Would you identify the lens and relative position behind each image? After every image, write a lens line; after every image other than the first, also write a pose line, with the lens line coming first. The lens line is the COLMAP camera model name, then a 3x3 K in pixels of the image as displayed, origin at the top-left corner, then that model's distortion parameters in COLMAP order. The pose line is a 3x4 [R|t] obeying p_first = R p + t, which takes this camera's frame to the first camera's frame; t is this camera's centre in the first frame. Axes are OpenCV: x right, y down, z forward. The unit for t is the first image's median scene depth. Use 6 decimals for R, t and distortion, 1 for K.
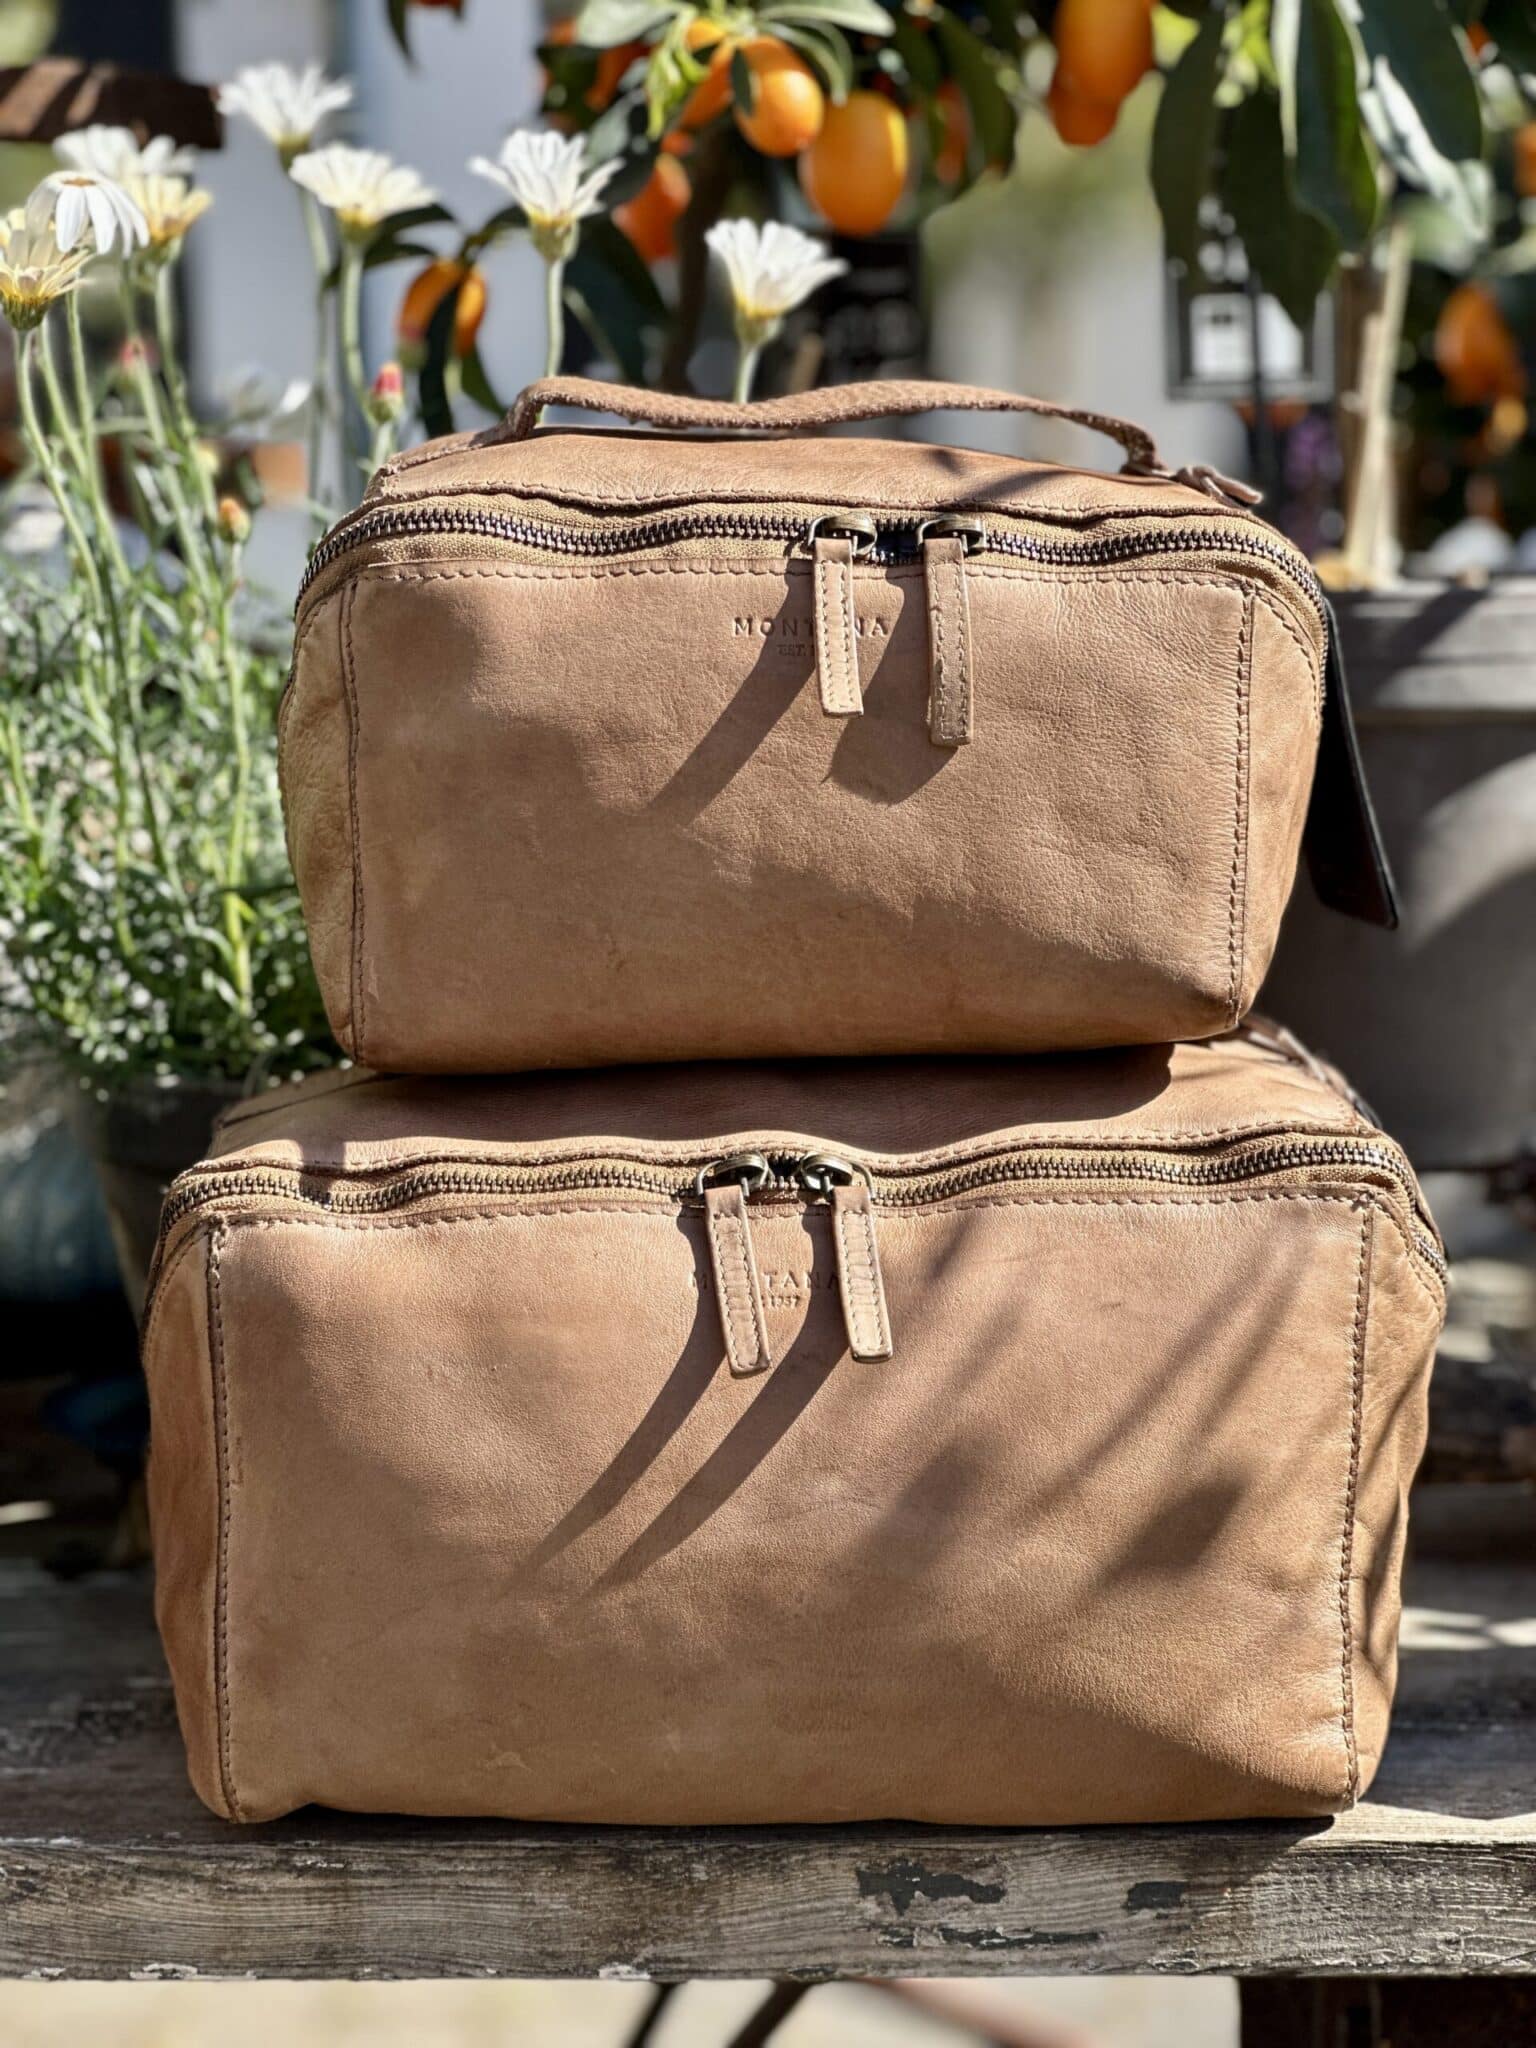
lens RADIAL K [[4751.9, 0, 861.8], [0, 4751.9, 973.6], [0, 0, 1]] dist [0.069676, 0.000000]
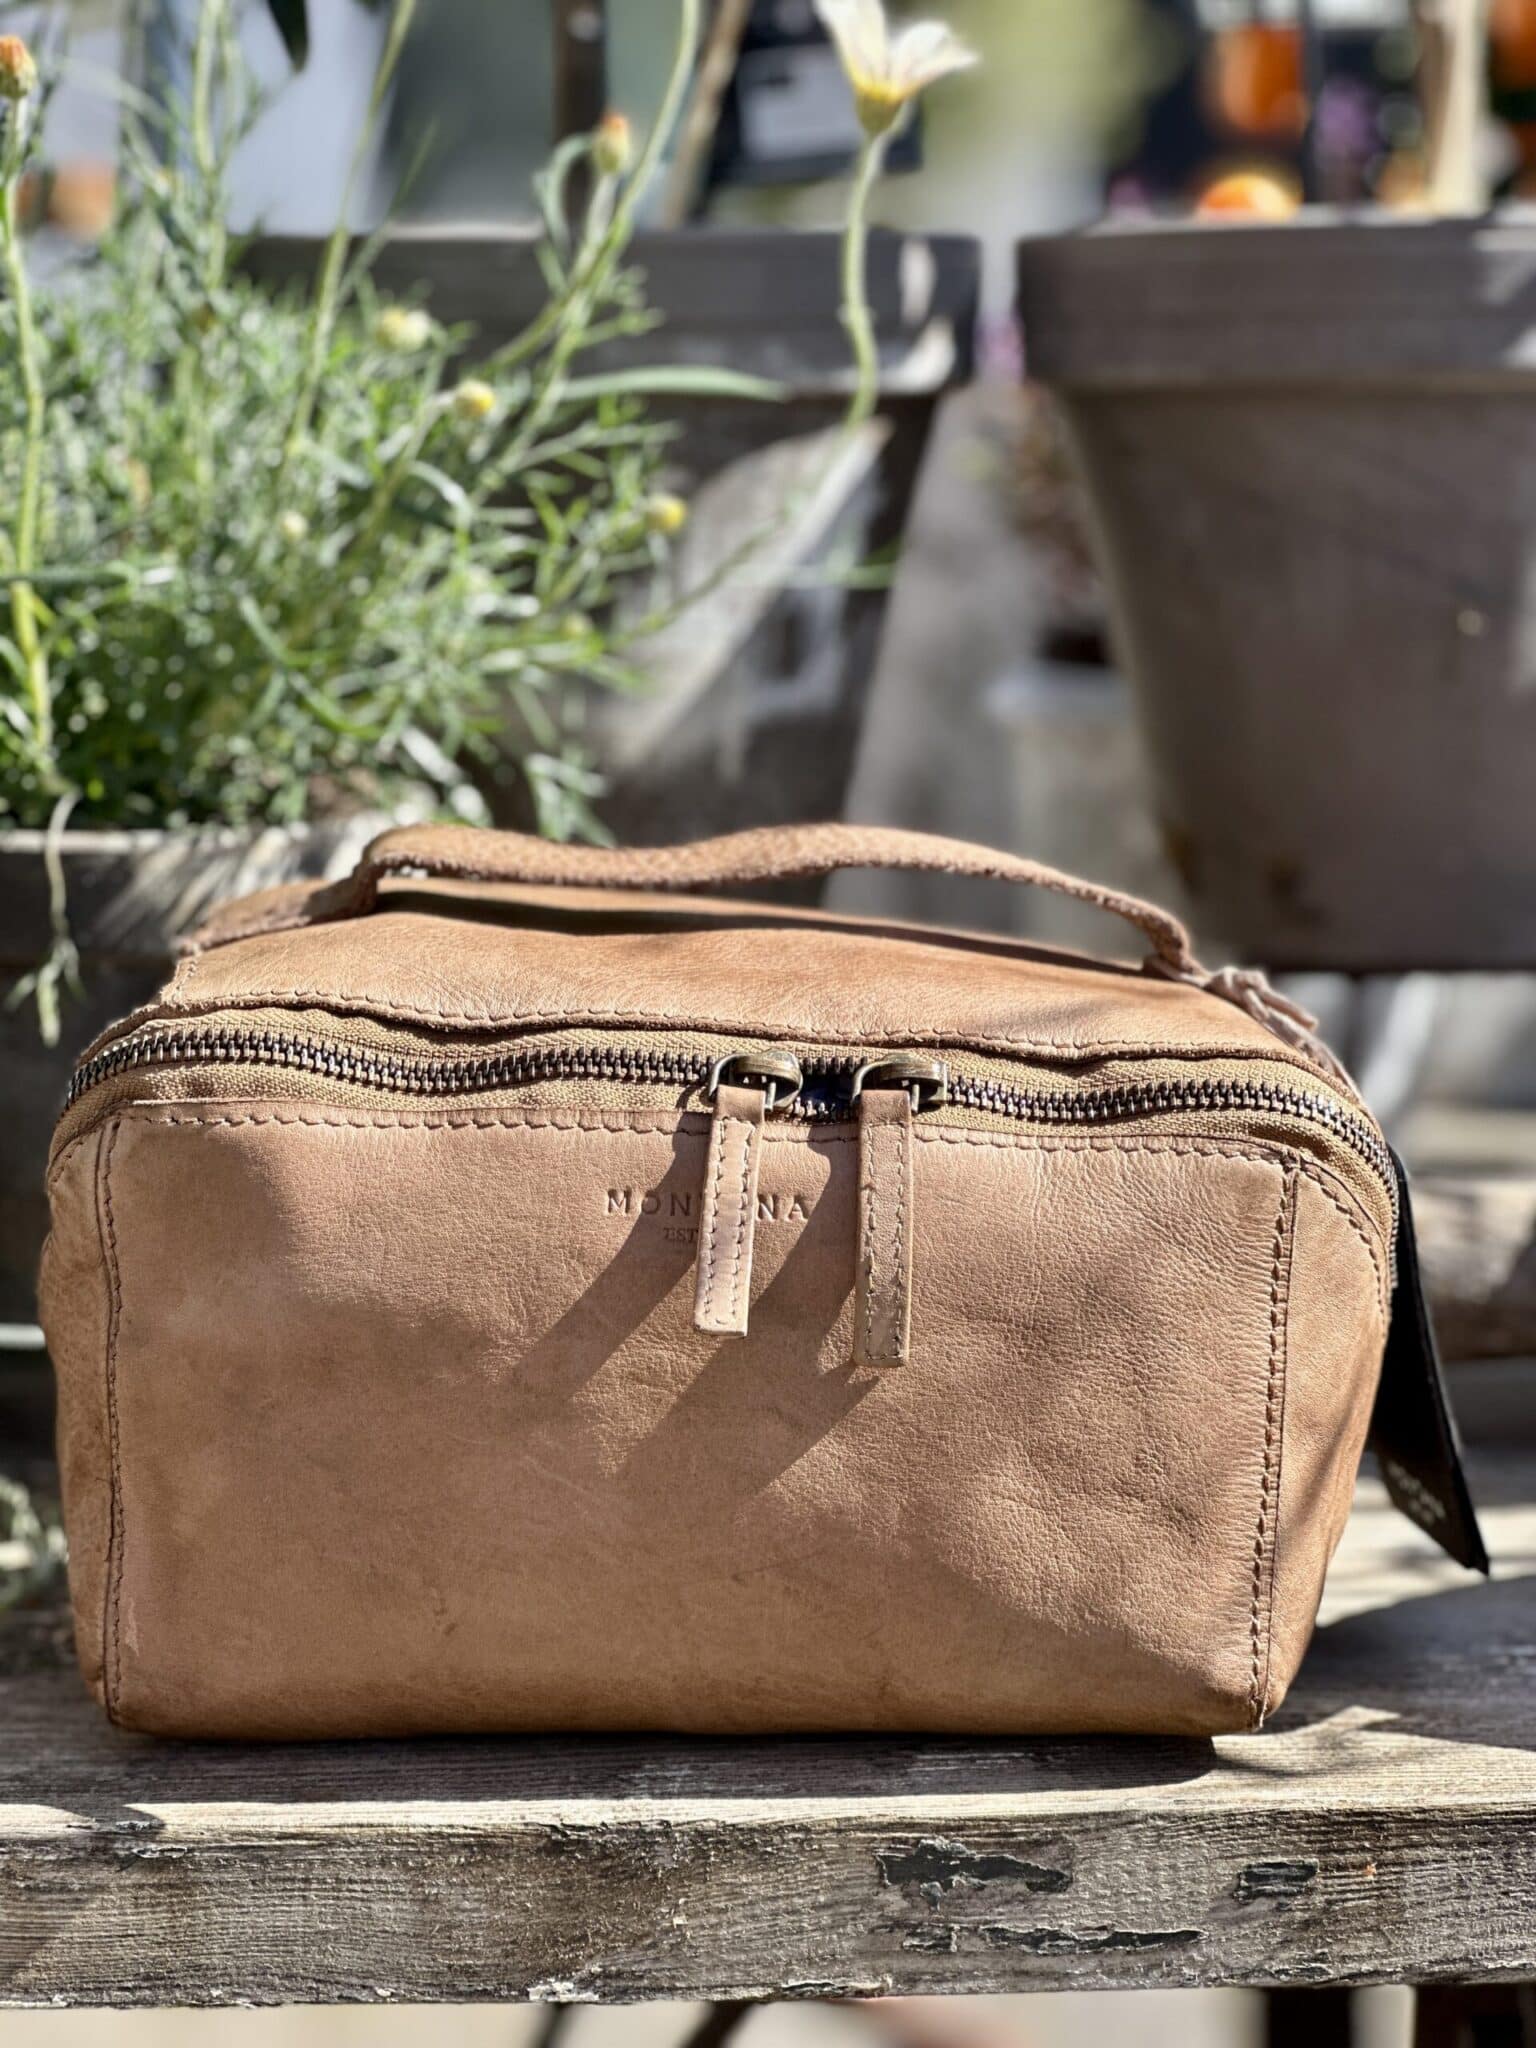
lens RADIAL K [[4751.9, 0, 846.8], [0, 4751.9, 994.5], [0, 0, 1]] dist [0.069676, 0.000000]
pose [[0.999366, -0.007180, 0.034872, -0.030405], [0.007165, 0.999974, 0.000551, 0.053928], [-0.034875, -0.000301, 0.999392, 0.256364]]
